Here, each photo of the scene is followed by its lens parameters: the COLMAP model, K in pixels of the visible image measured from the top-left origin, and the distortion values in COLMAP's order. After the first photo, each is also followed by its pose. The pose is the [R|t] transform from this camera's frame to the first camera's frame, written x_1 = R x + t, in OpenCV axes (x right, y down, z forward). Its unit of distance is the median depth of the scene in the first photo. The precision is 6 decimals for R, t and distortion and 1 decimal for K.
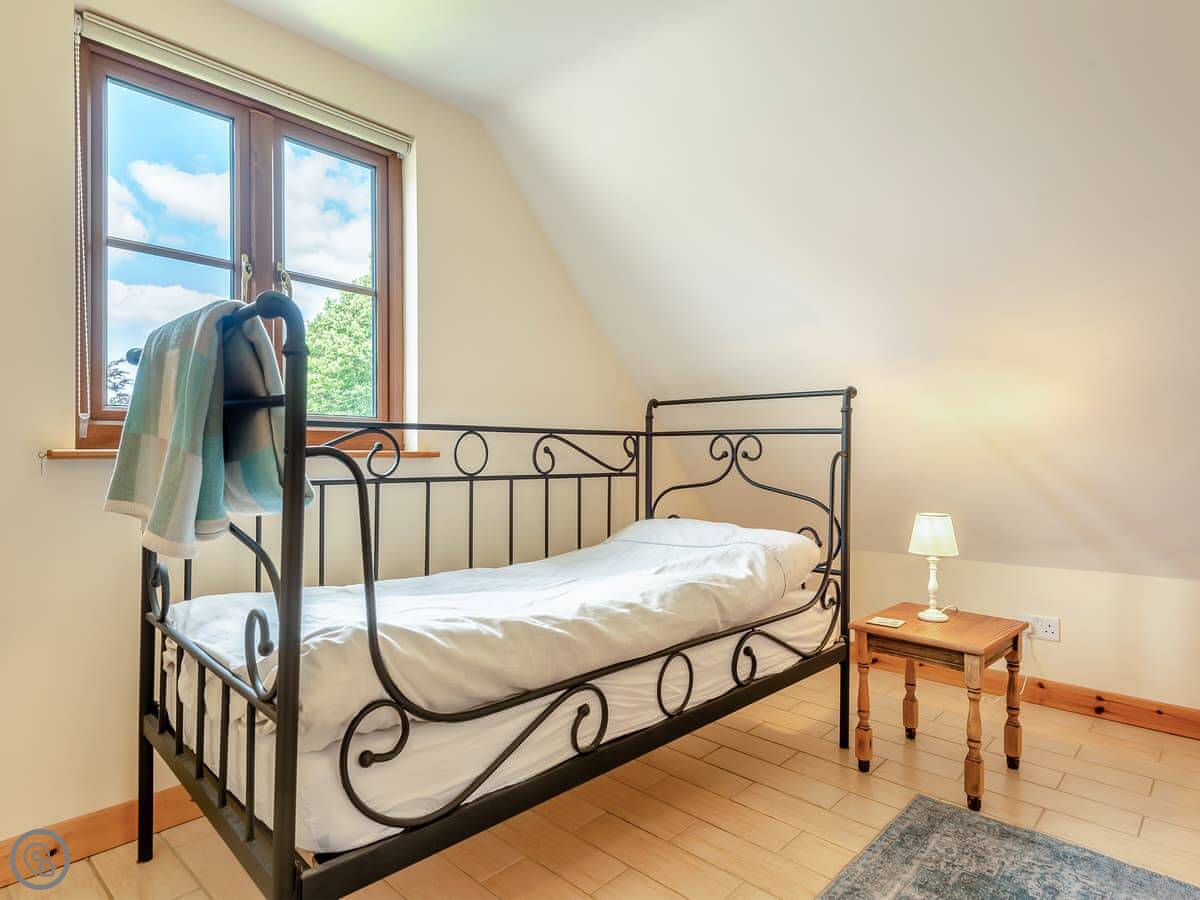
lens RADIAL K [[700.9, 0, 622.2], [0, 700.9, 438.6], [0, 0, 1]] dist [0.050726, -0.059549]
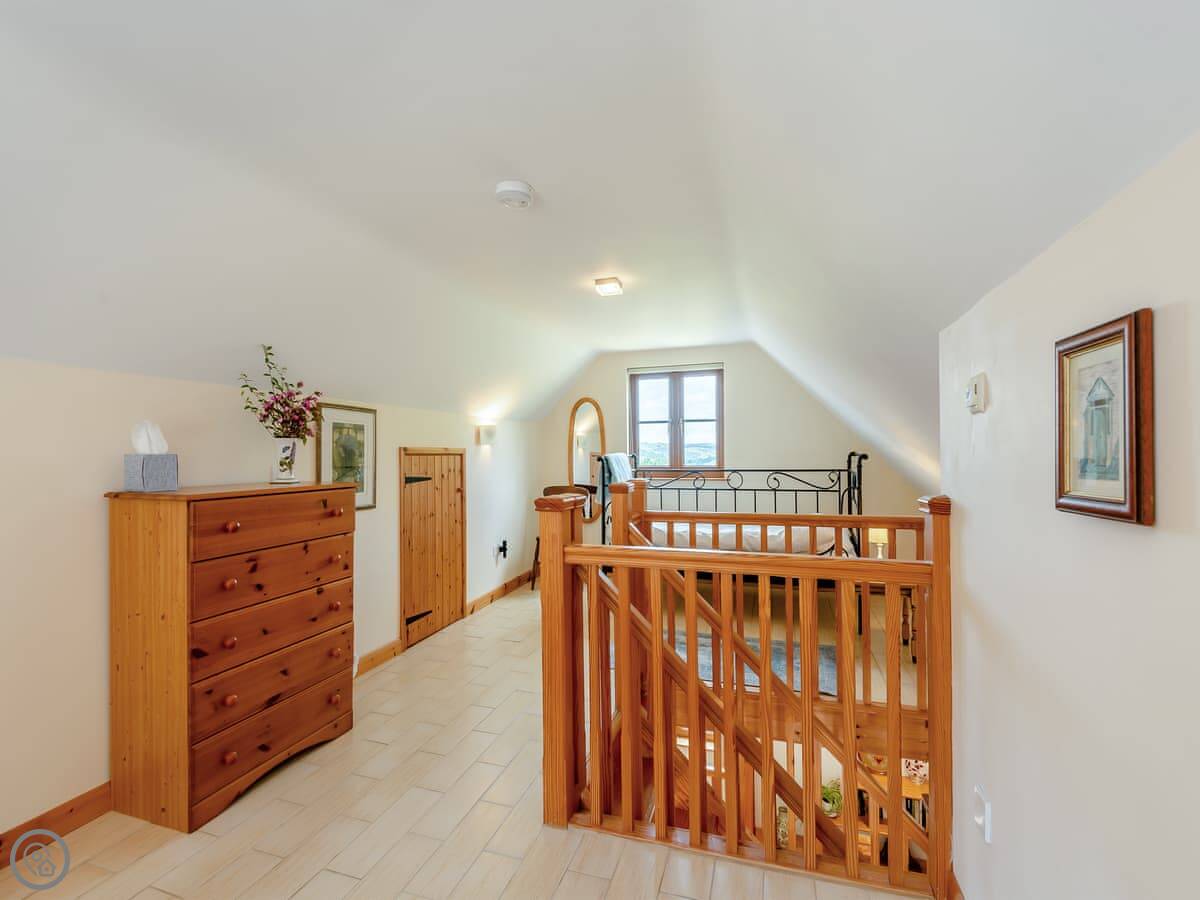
lens RADIAL K [[543.0, 0, 584.3], [0, 543.0, 439.0], [0, 0, 1]] dist [0.023036, -0.019754]
pose [[0.386764, -0.031410, -0.921644, 1.328201], [0.036076, 0.999170, -0.018913, -0.105330], [0.921473, -0.025935, 0.387576, -0.280155]]
